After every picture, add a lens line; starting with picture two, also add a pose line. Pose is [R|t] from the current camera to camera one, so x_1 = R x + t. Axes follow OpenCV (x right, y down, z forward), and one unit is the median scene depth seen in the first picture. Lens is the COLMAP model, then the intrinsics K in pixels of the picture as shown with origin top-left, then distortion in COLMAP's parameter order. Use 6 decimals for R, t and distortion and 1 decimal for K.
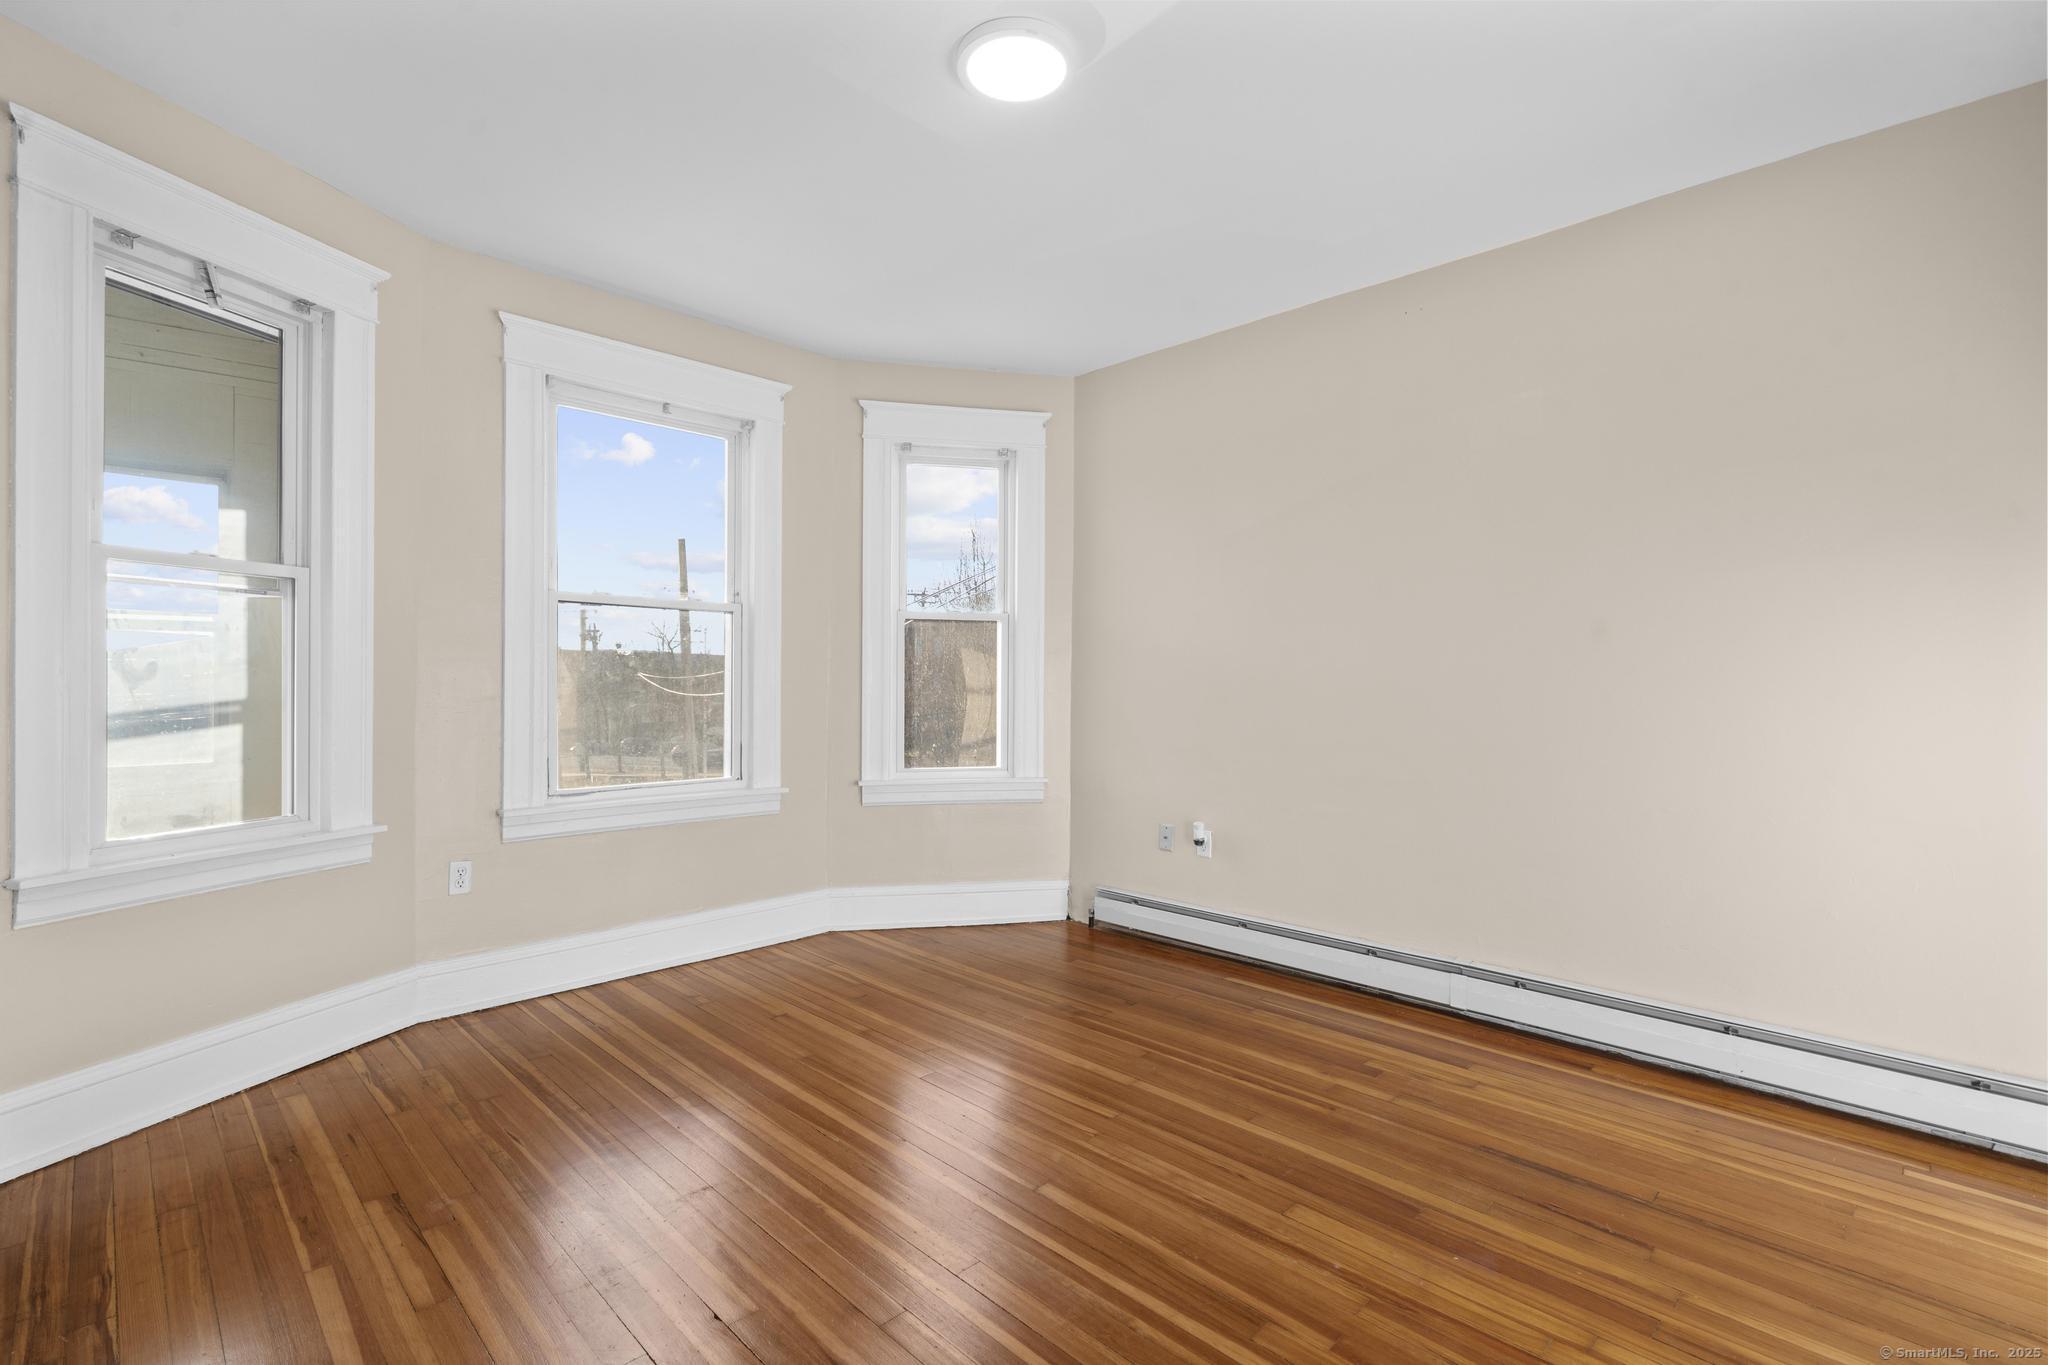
lens RADIAL K [[934.0, 0, 996.5], [0, 934.0, 679.5], [0, 0, 1]] dist [-0.004002, 0.003293]
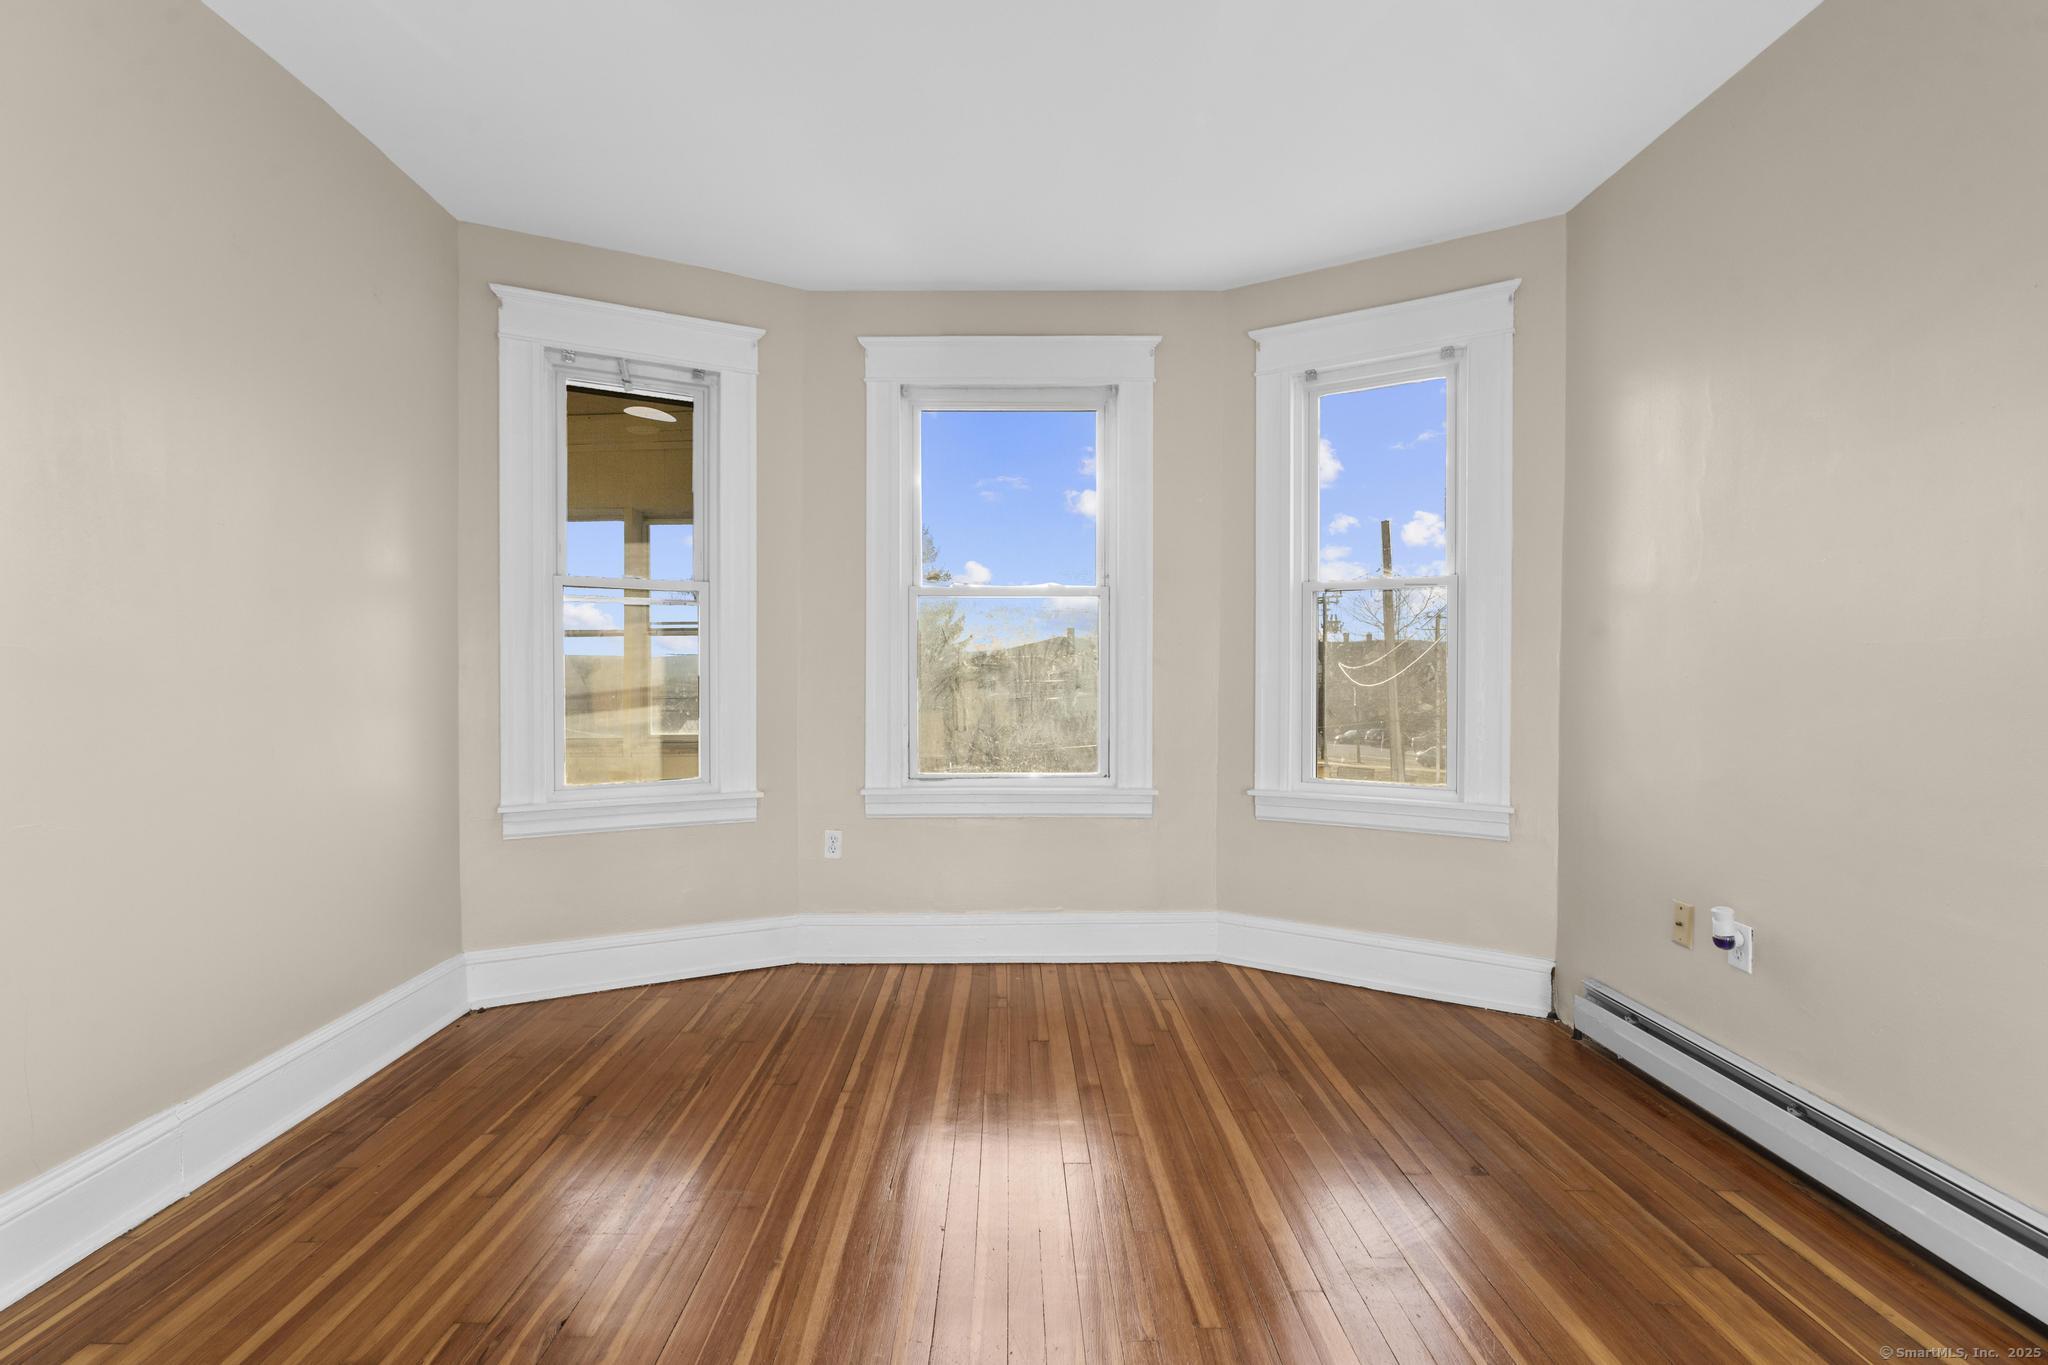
lens RADIAL K [[934.0, 0, 1010.4], [0, 934.0, 679.3], [0, 0, 1]] dist [-0.004002, 0.003293]
pose [[0.714791, 0.000873, -0.699338, 0.356256], [0.006259, 0.999951, 0.007645, 0.003150], [0.699311, -0.009842, 0.714750, 0.318199]]
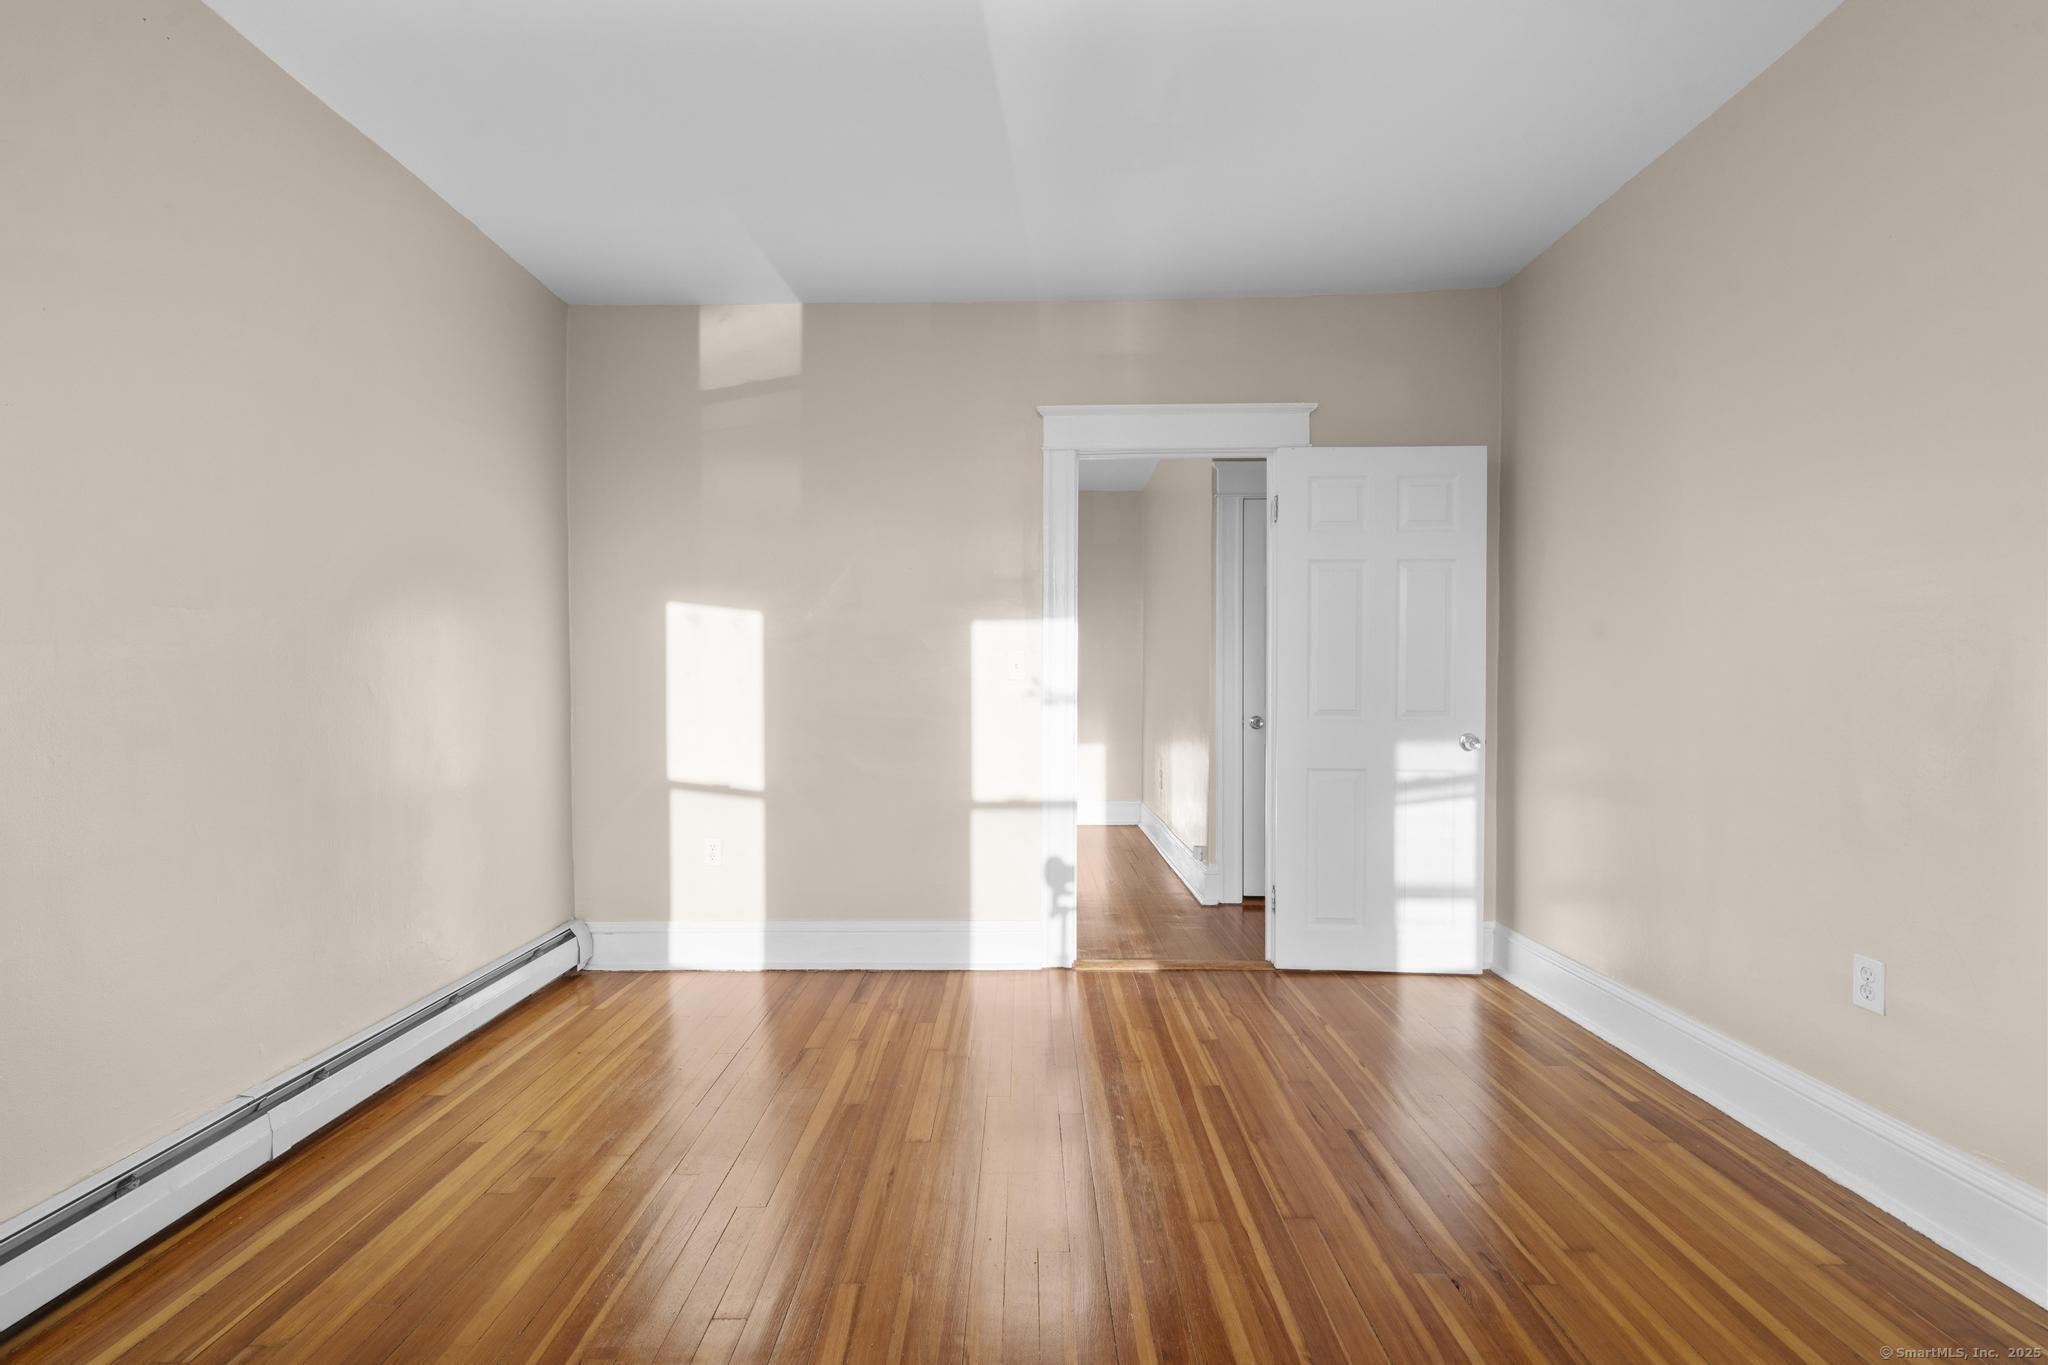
lens RADIAL K [[934.0, 0, 1022.8], [0, 934.0, 679.3], [0, 0, 1]] dist [-0.004002, 0.003293]
pose [[-0.712544, -0.006366, 0.701598, -0.338703], [-0.001512, 0.999970, 0.007538, 0.001496], [-0.701626, 0.004311, -0.712533, 1.034426]]
